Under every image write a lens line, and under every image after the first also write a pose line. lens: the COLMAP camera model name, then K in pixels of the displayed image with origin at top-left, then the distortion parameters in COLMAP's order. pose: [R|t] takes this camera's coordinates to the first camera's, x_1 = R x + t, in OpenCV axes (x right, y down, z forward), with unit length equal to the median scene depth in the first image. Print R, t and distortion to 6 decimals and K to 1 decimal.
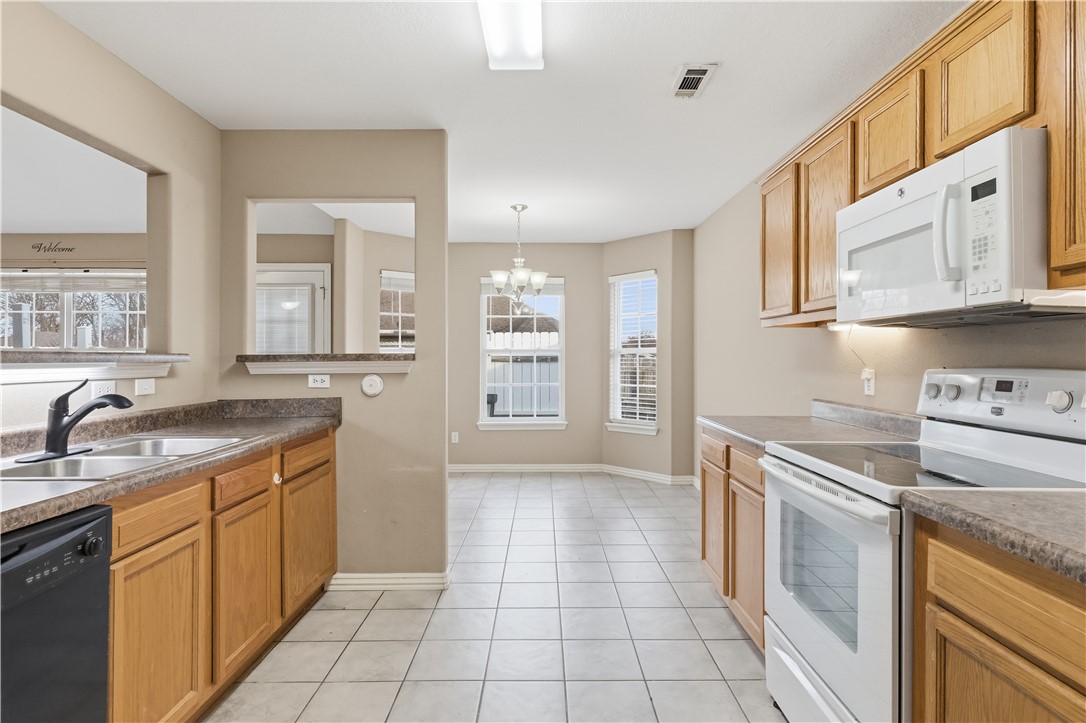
lens RADIAL K [[560.3, 0, 543.0], [0, 560.3, 361.5], [0, 0, 1]] dist [-0.000856, -0.000209]
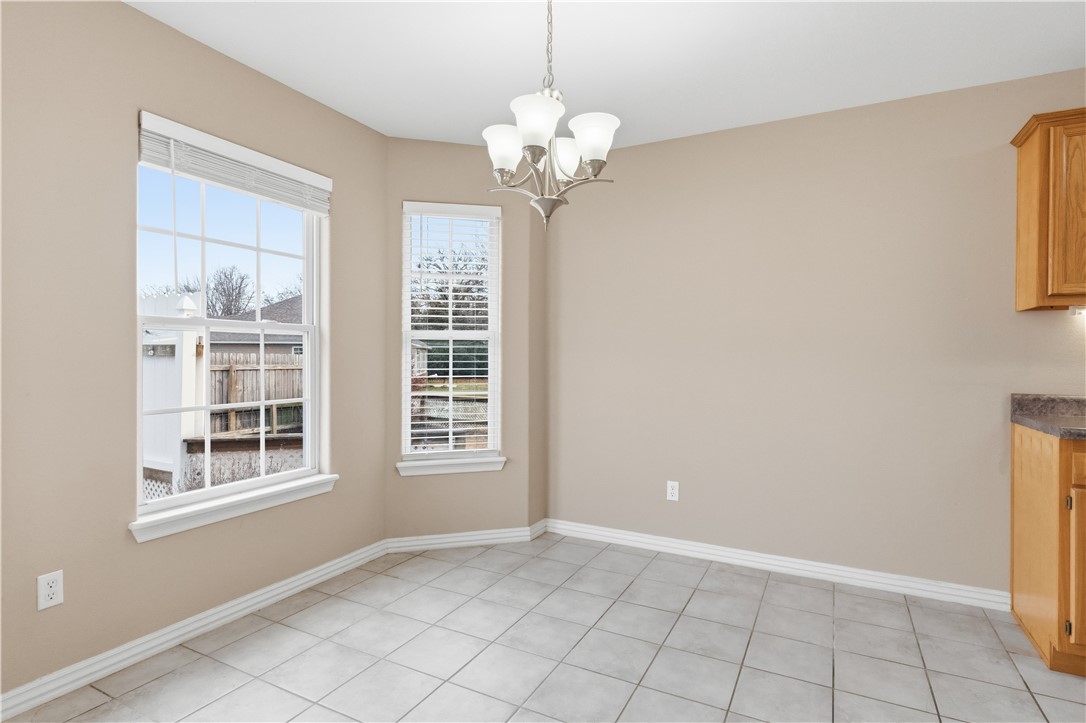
lens RADIAL K [[553.0, 0, 540.2], [0, 553.0, 364.5], [0, 0, 1]] dist [0.001365, 0.000418]
pose [[0.470390, -0.008837, 0.882414, -0.305641], [0.000010, 0.999950, 0.010009, 0.006183], [-0.882458, -0.004699, 0.470367, 0.619033]]
